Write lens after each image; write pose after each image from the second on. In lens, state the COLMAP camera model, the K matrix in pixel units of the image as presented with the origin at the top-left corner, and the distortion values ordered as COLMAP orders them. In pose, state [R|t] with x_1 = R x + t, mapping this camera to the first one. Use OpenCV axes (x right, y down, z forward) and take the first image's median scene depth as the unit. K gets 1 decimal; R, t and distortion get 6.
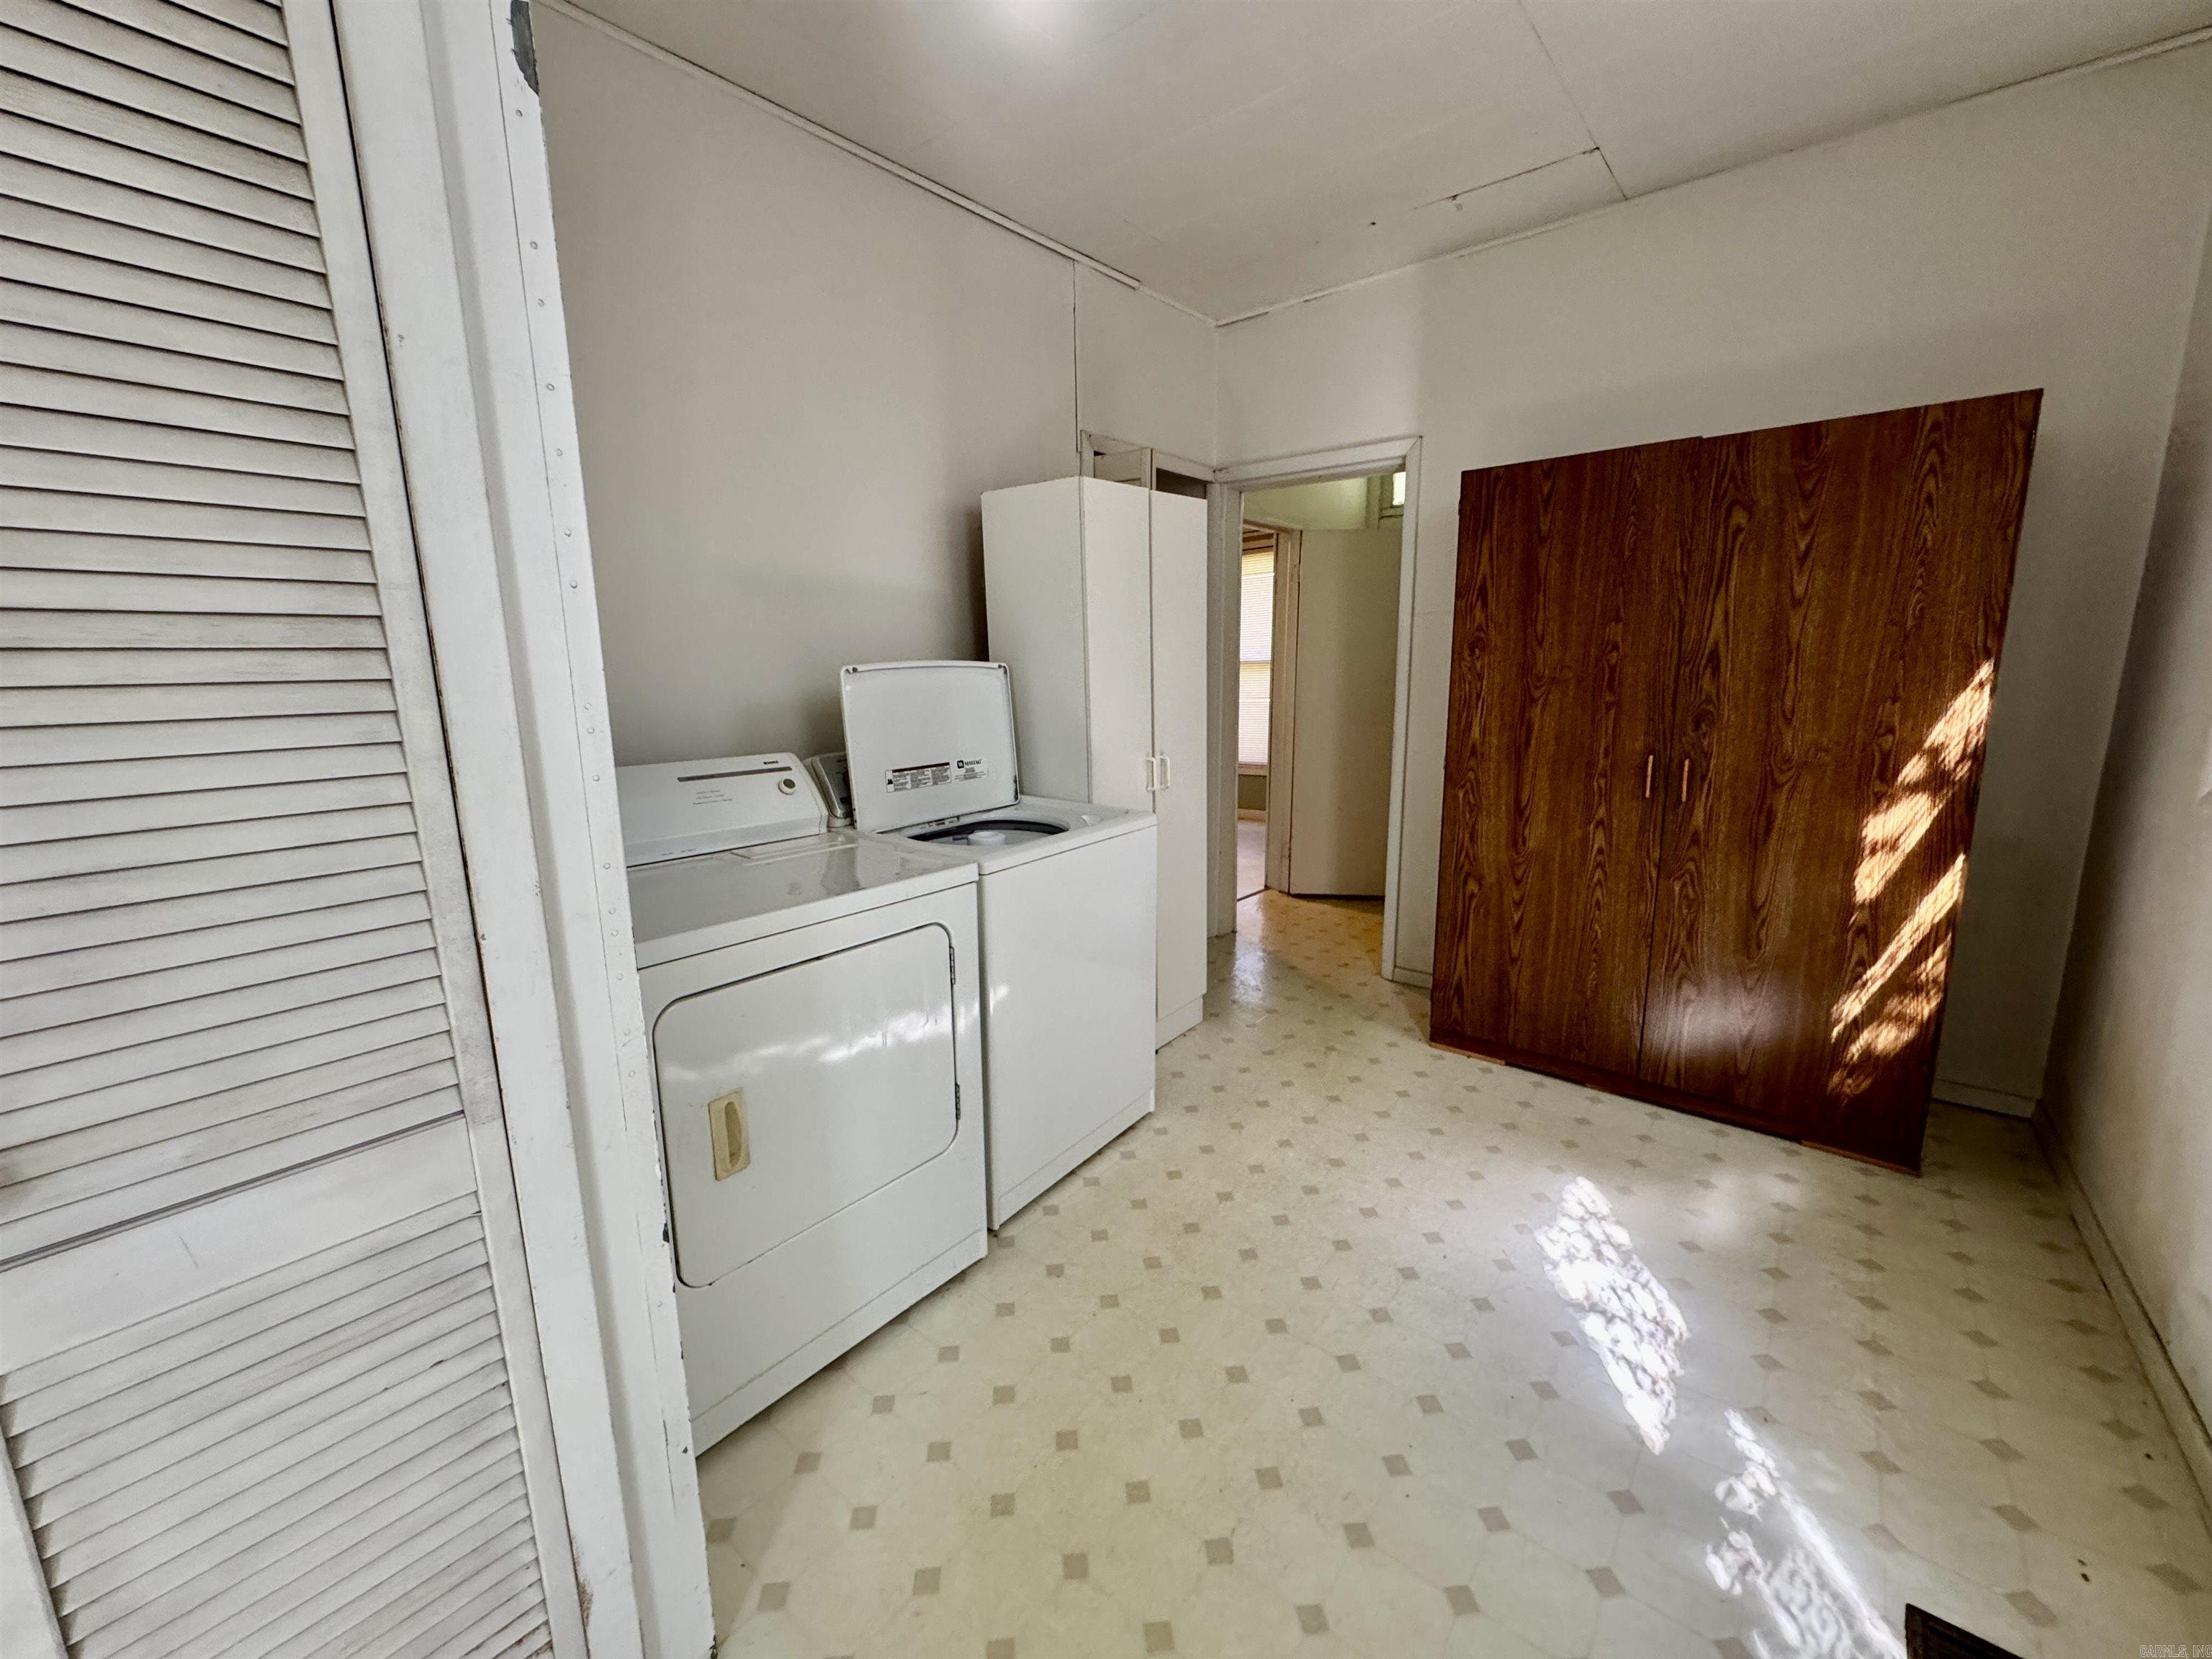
lens RADIAL K [[887.4, 0, 1102.9], [0, 887.4, 825.6], [0, 0, 1]] dist [-0.002328, 0.000404]
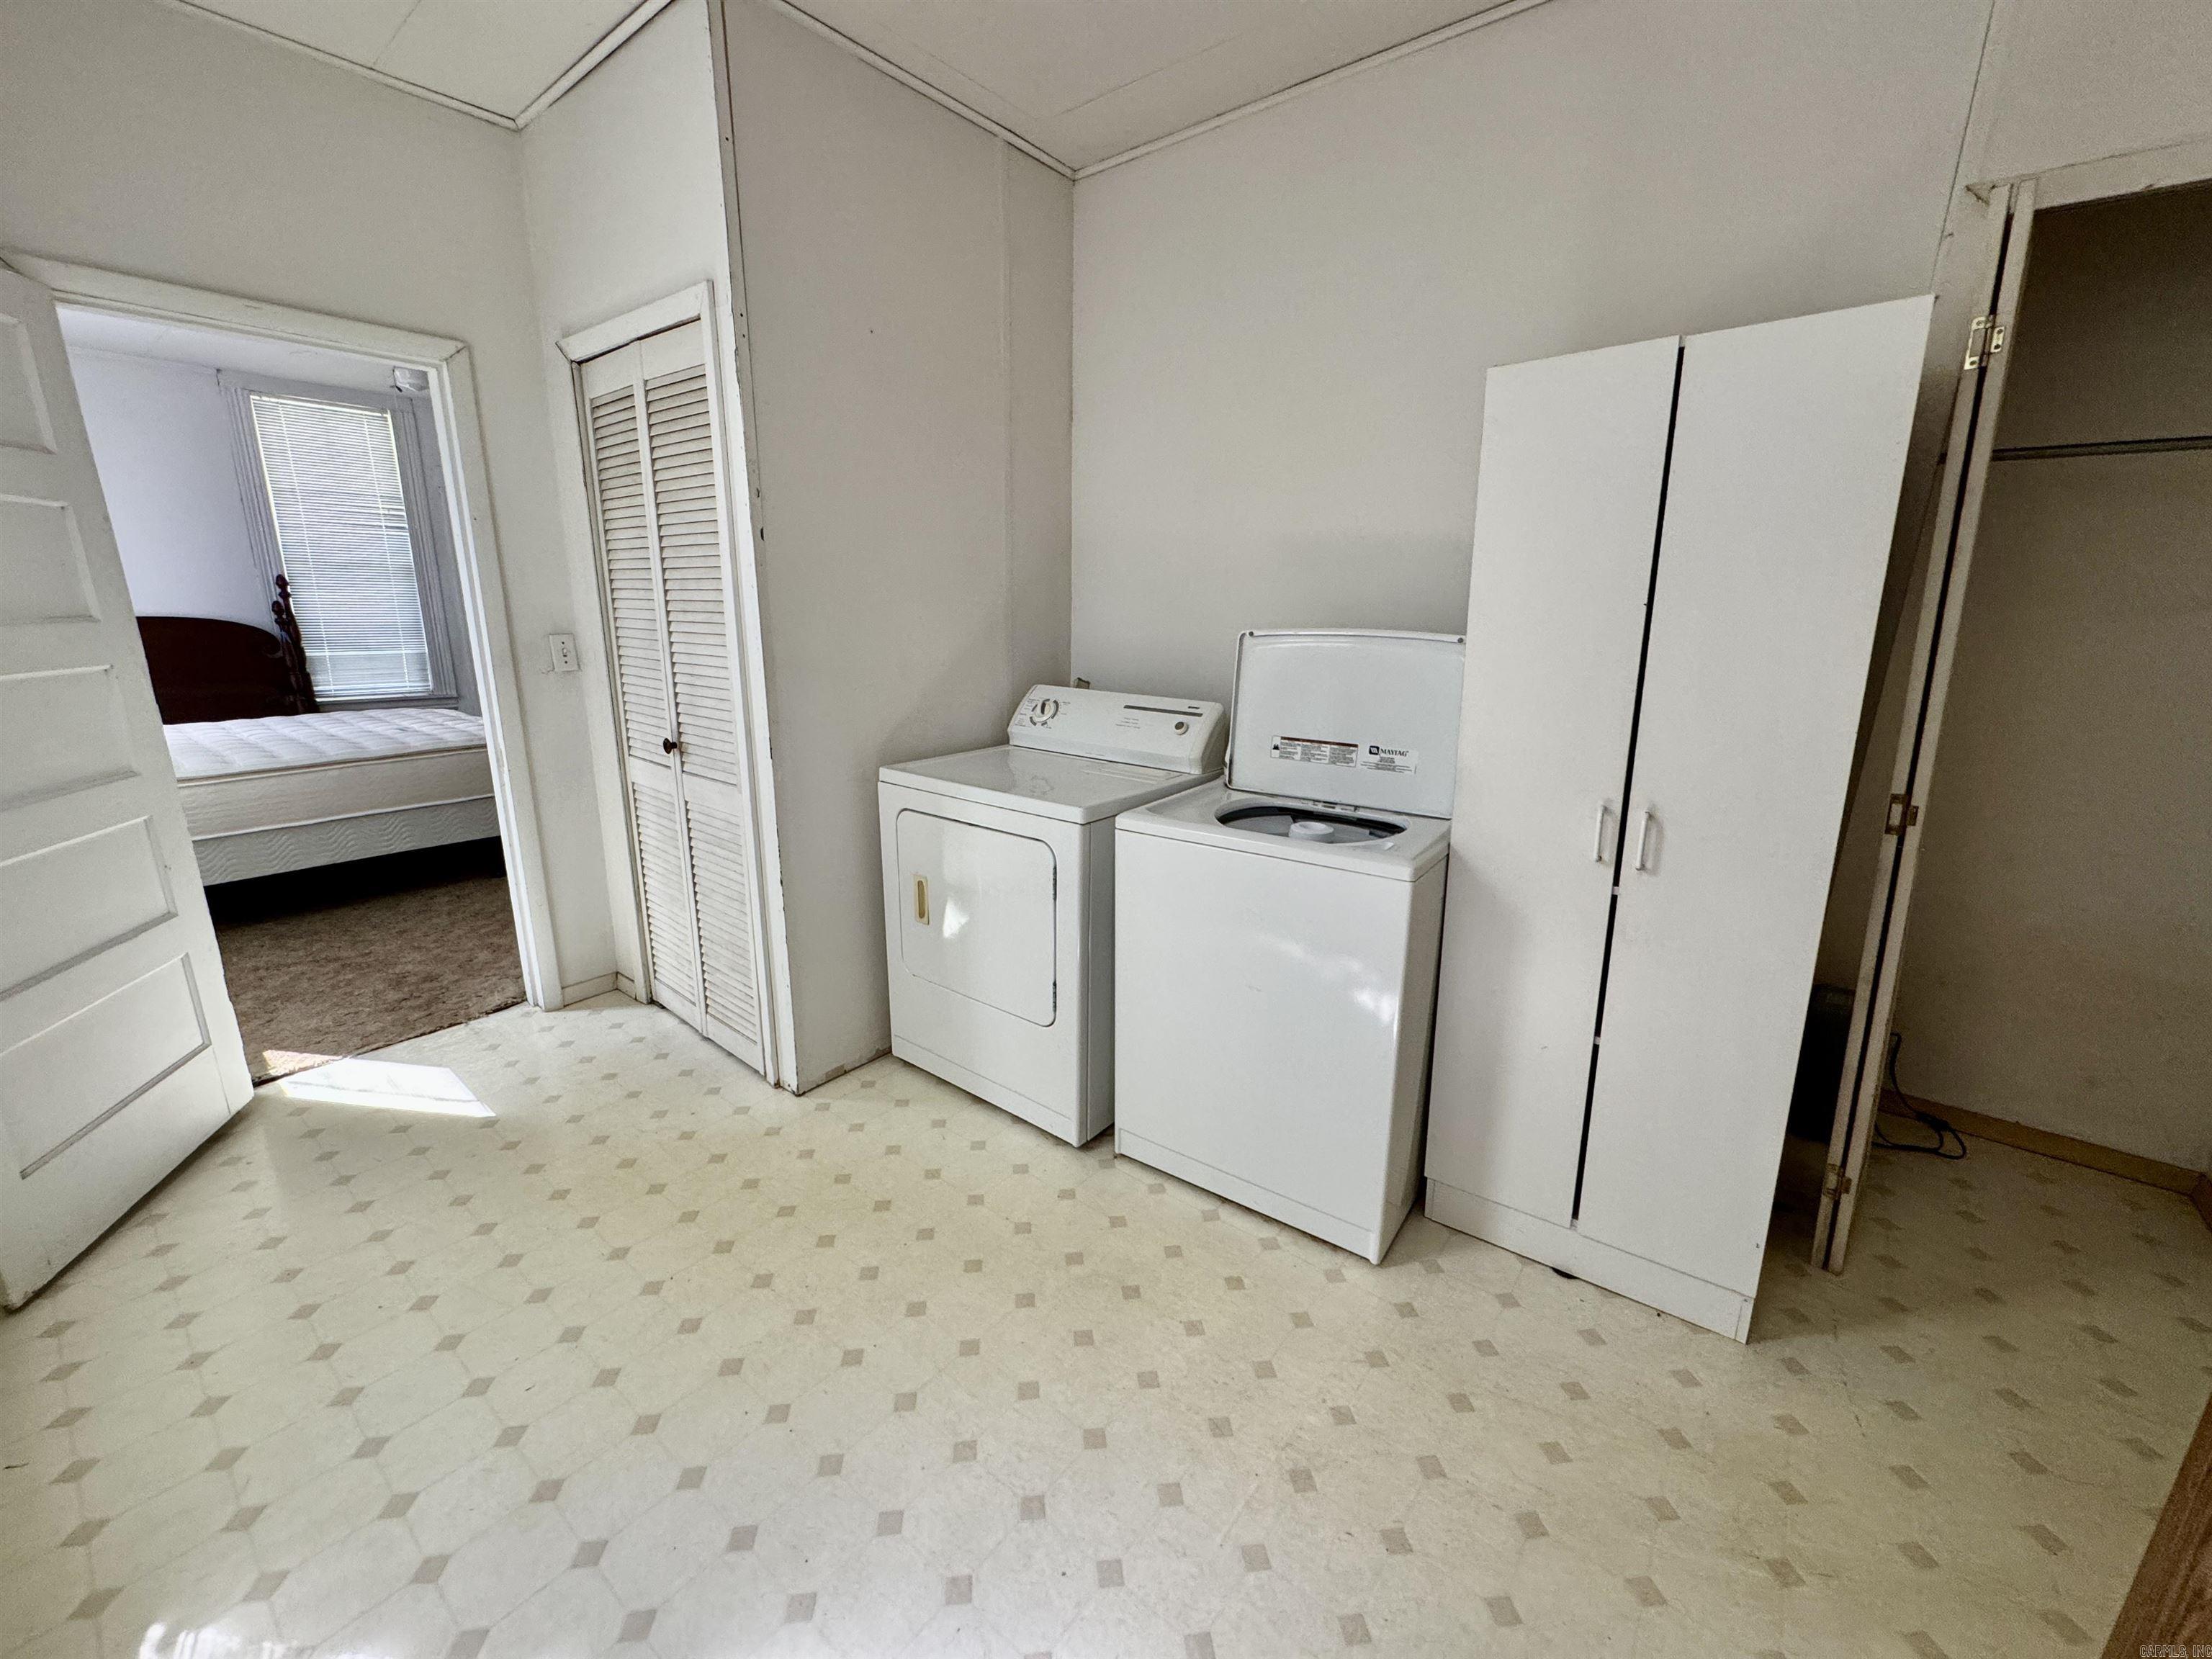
lens RADIAL K [[887.4, 0, 1105.7], [0, 887.4, 828.7], [0, 0, 1]] dist [-0.002328, 0.000404]
pose [[0.010313, 0.256039, -0.966611, 0.756898], [-0.198335, 0.947981, 0.248988, -0.174460], [0.980080, 0.189145, 0.060558, 0.766665]]
